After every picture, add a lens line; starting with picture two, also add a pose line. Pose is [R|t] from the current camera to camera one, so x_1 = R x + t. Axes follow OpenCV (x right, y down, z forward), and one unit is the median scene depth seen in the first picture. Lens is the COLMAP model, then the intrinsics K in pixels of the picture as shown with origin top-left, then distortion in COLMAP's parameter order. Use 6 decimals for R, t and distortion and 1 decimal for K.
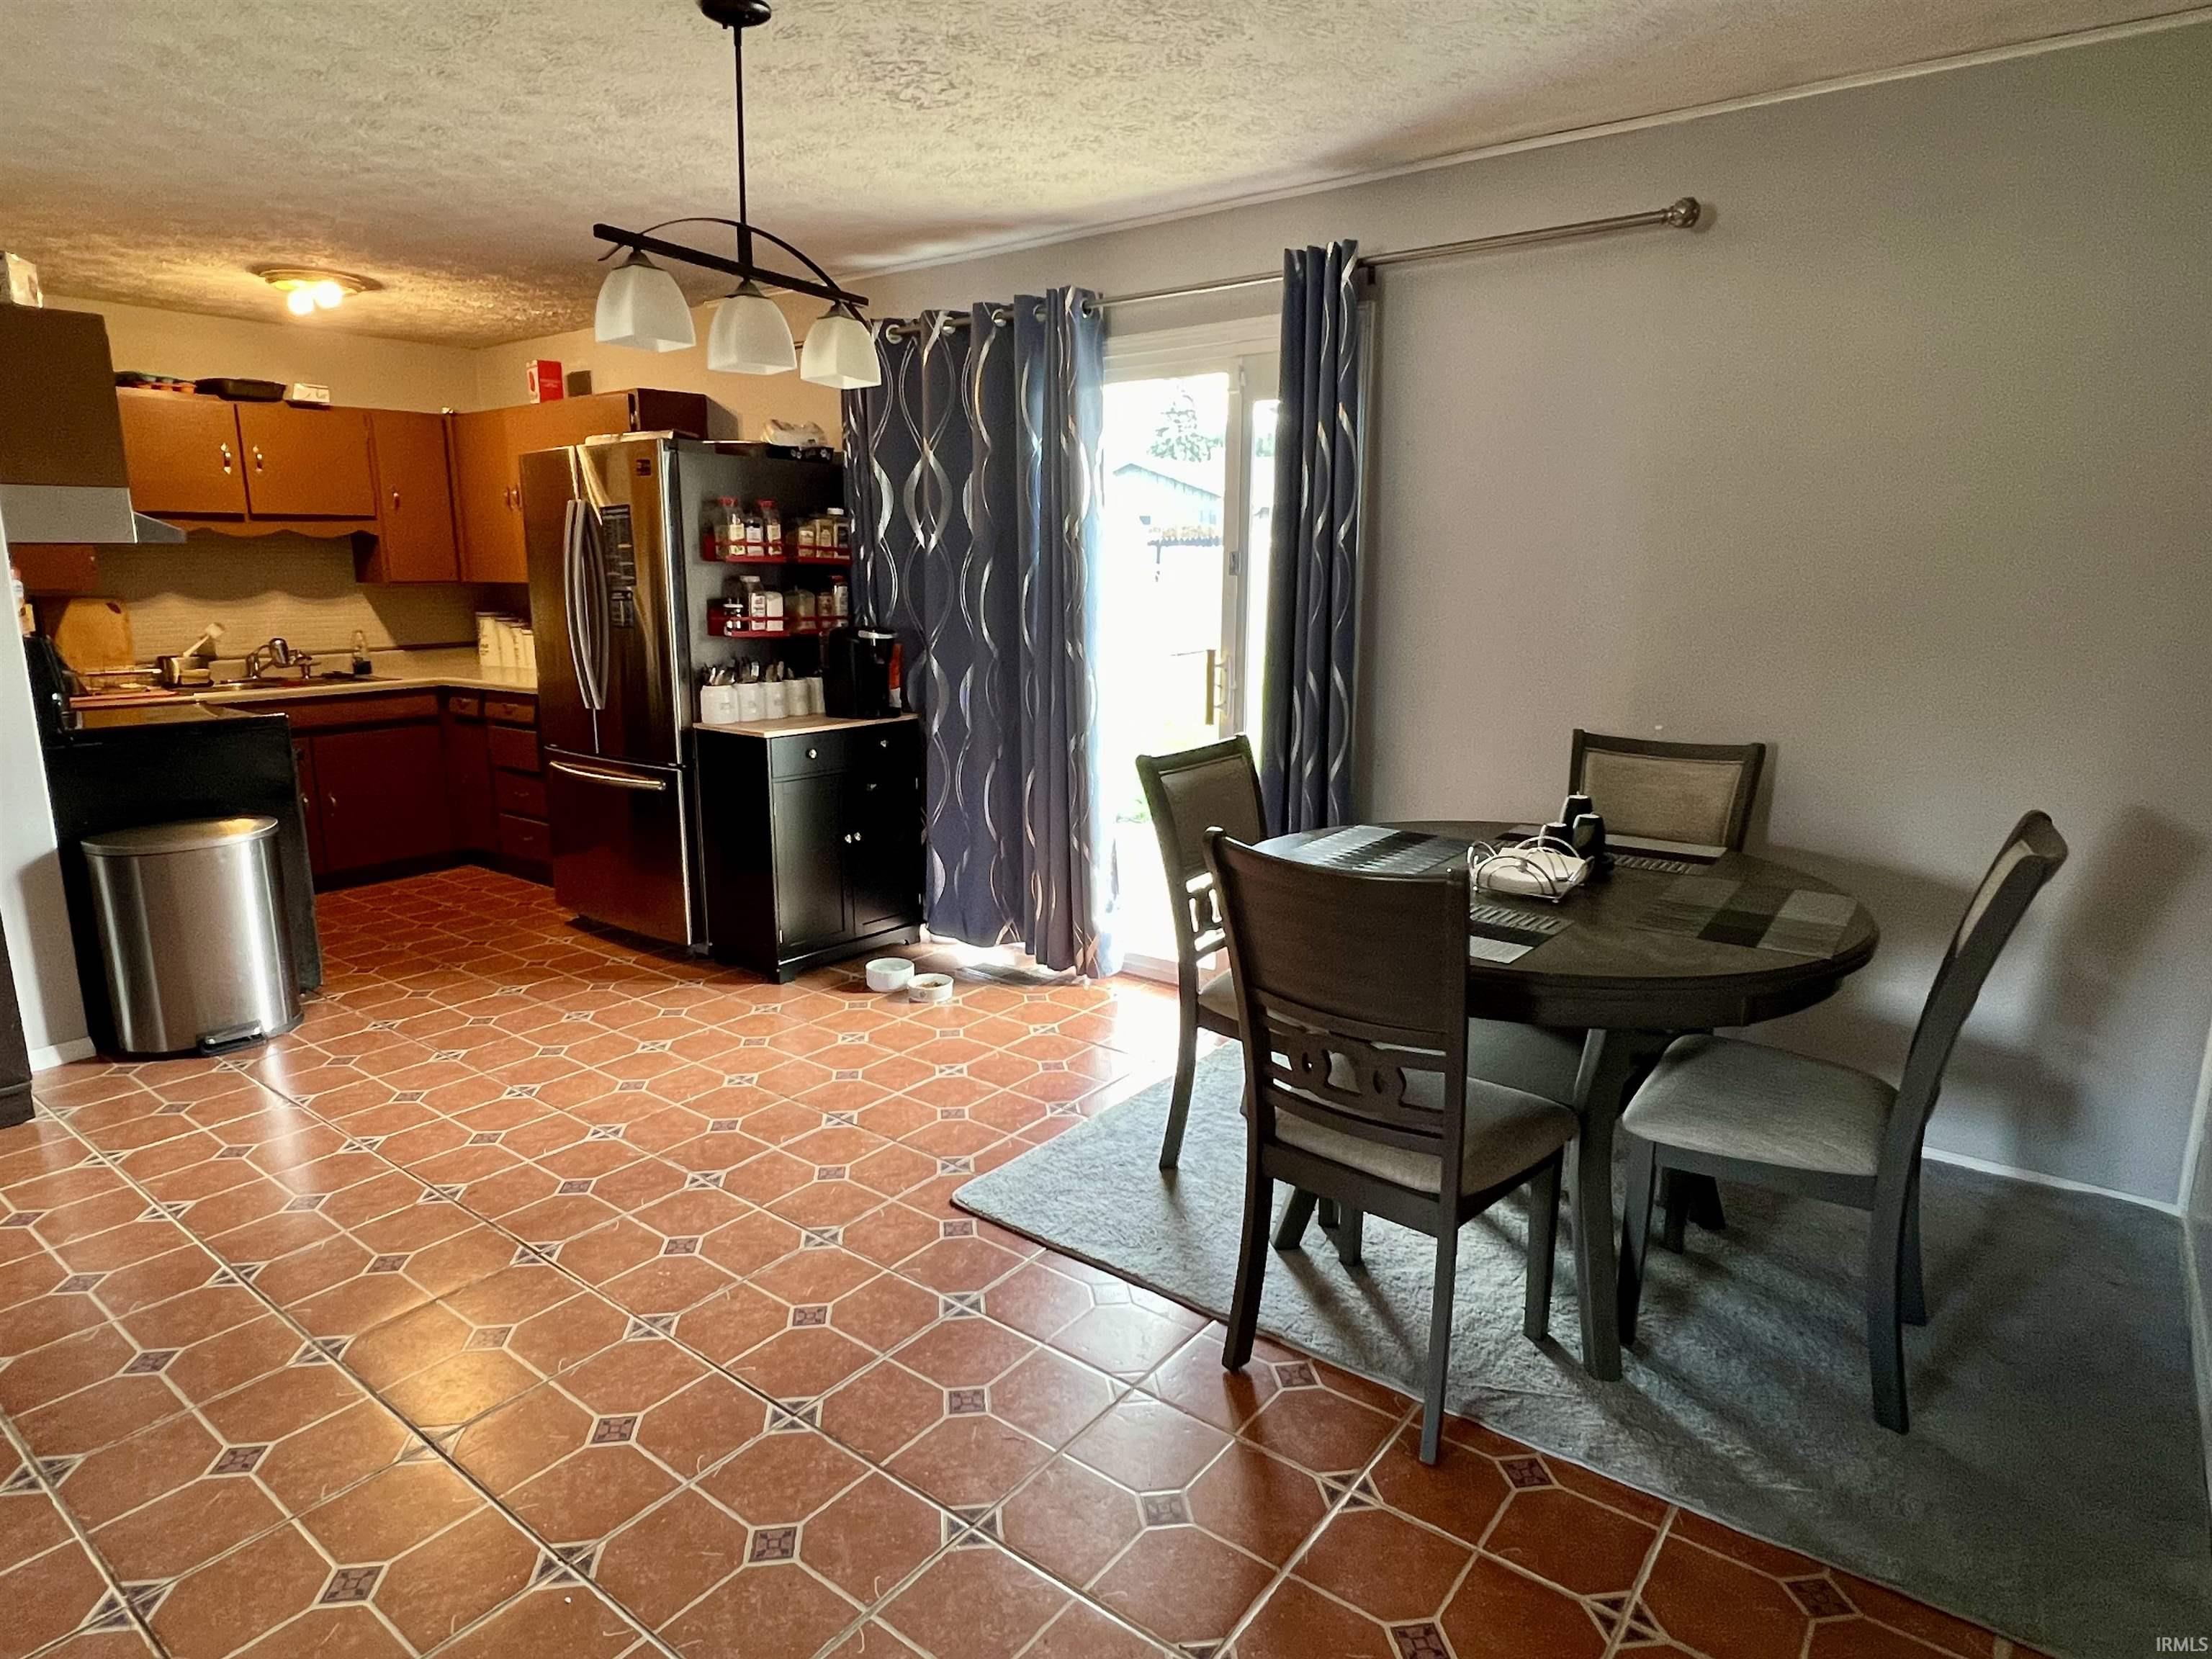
lens RADIAL K [[1252.9, 0, 1112.2], [0, 1252.9, 833.9], [0, 0, 1]] dist [0.002262, -0.000642]
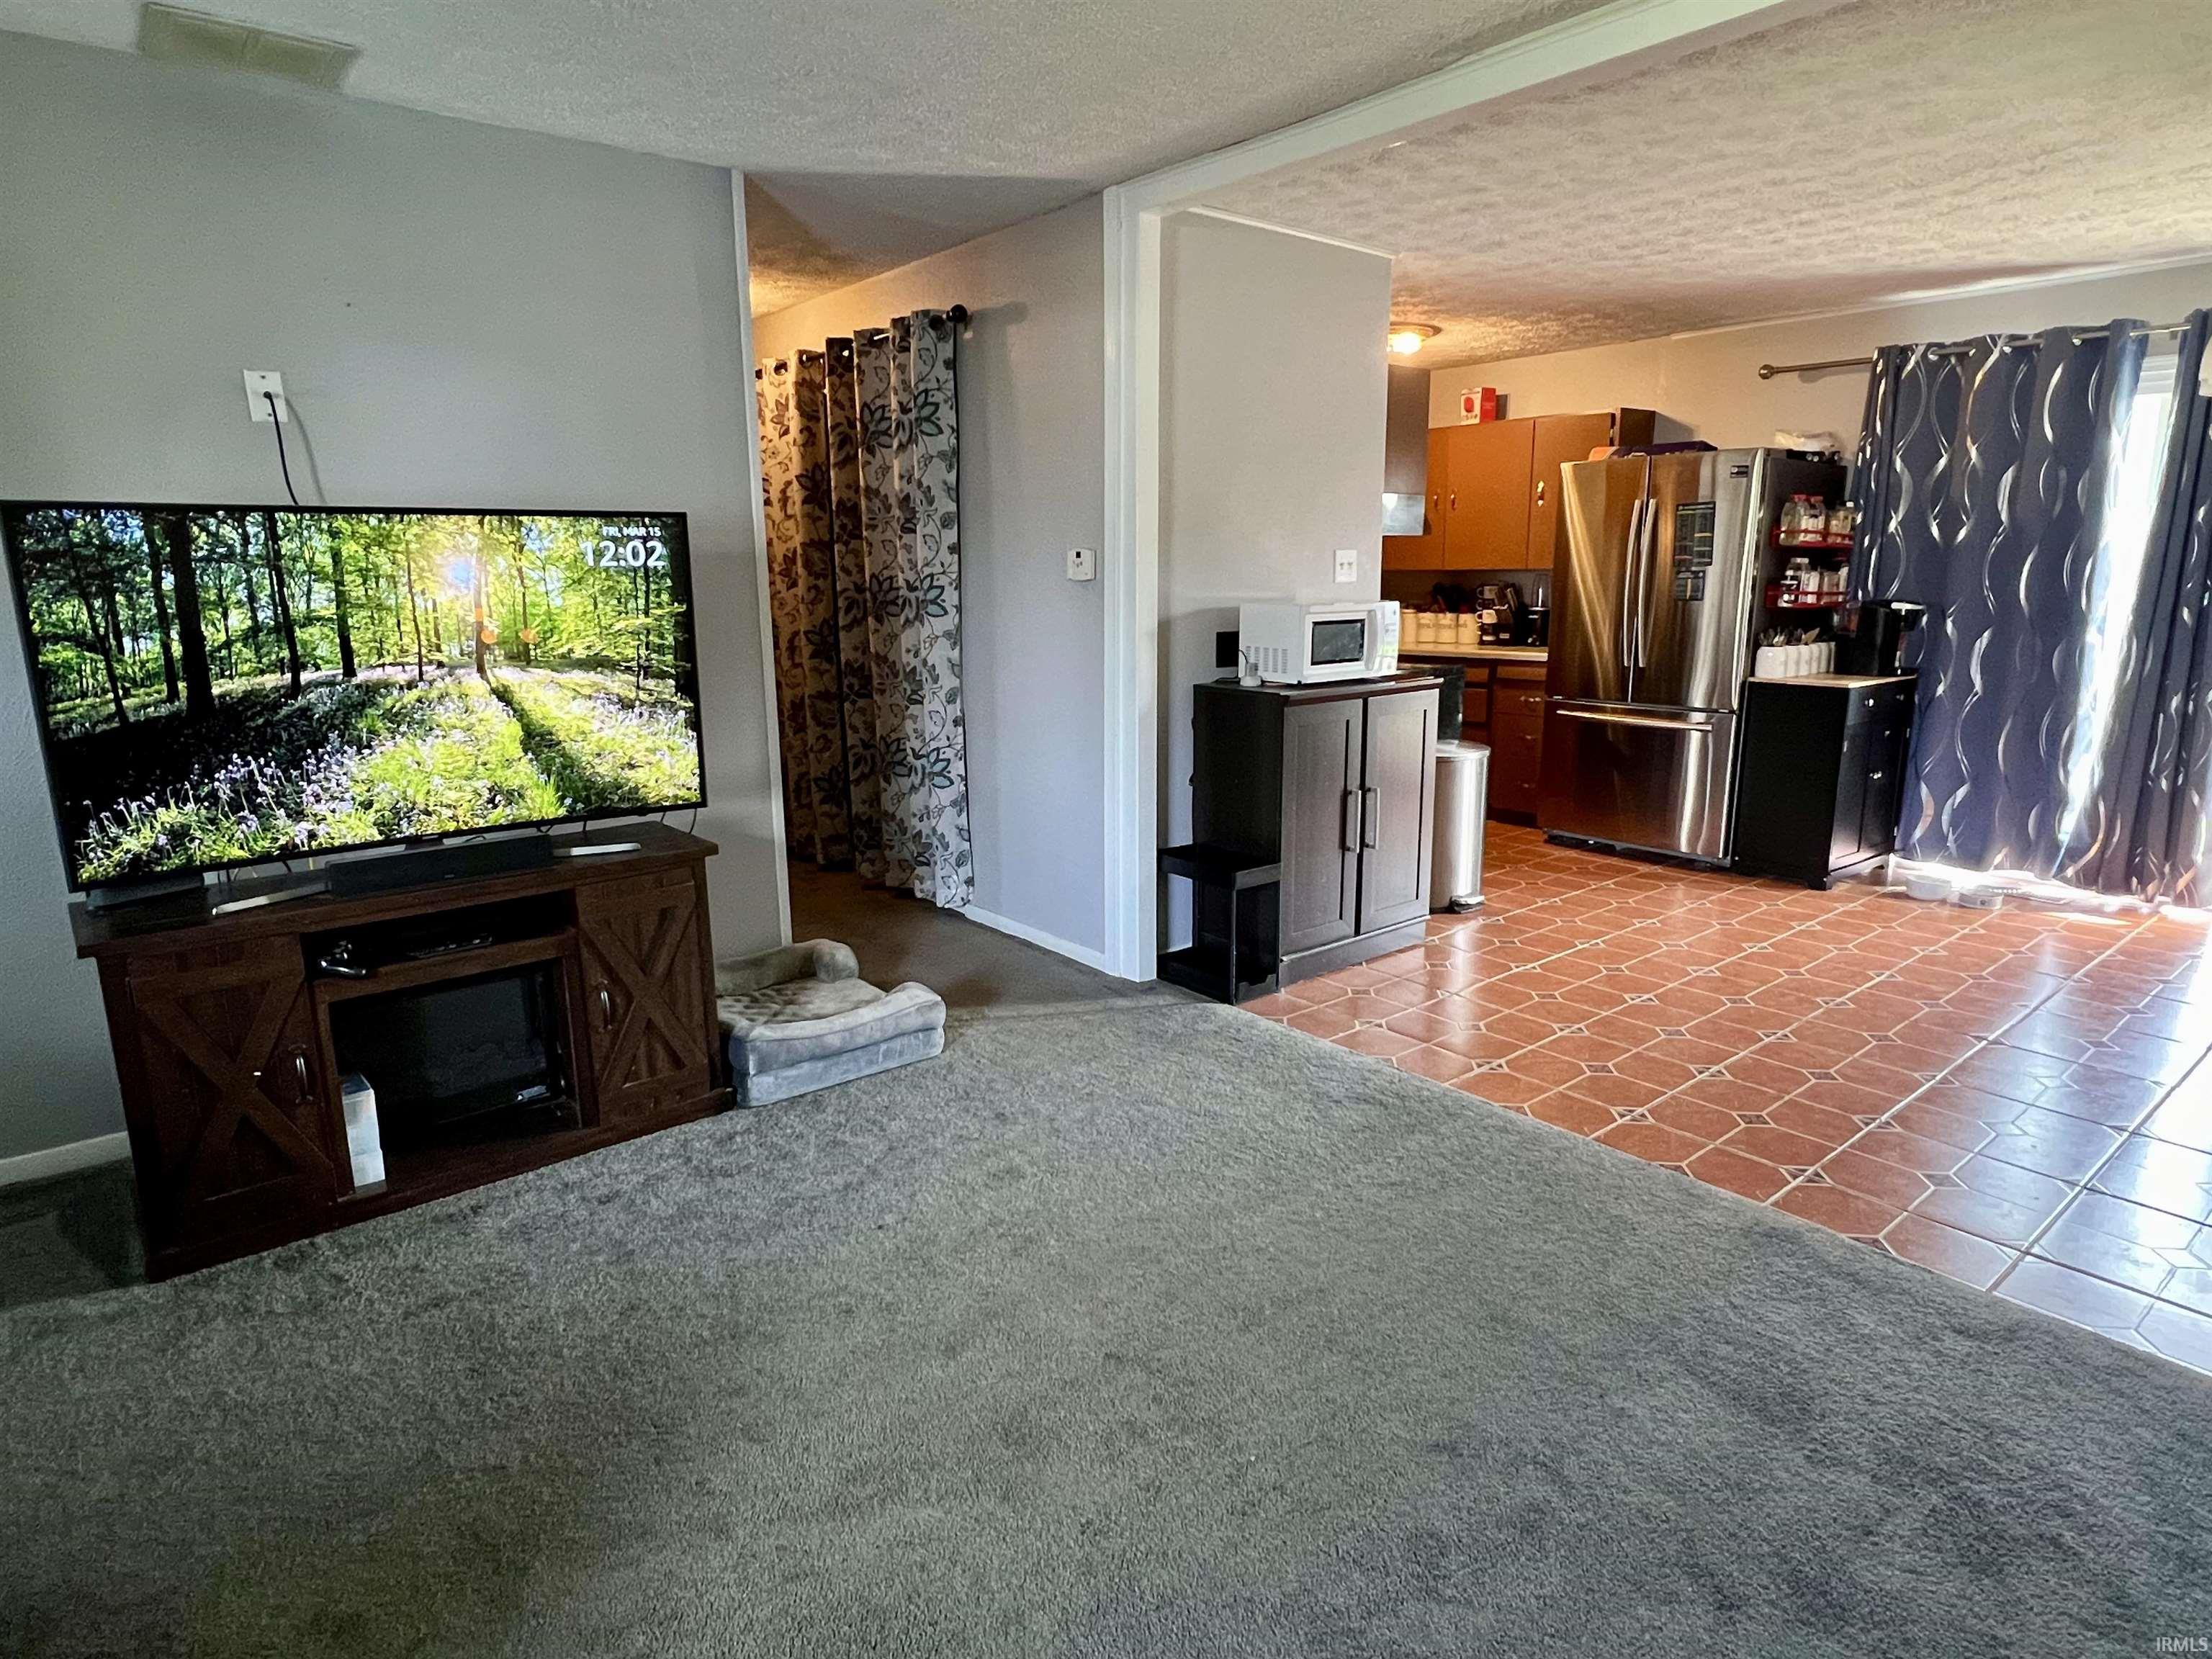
lens RADIAL K [[1252.9, 0, 1103.3], [0, 1252.9, 824.8], [0, 0, 1]] dist [0.002262, -0.000642]
pose [[0.975068, 0.037679, -0.218684, -0.671108], [-0.039620, 0.999205, -0.004493, 0.086596], [0.218341, 0.013045, 0.975785, -0.338743]]
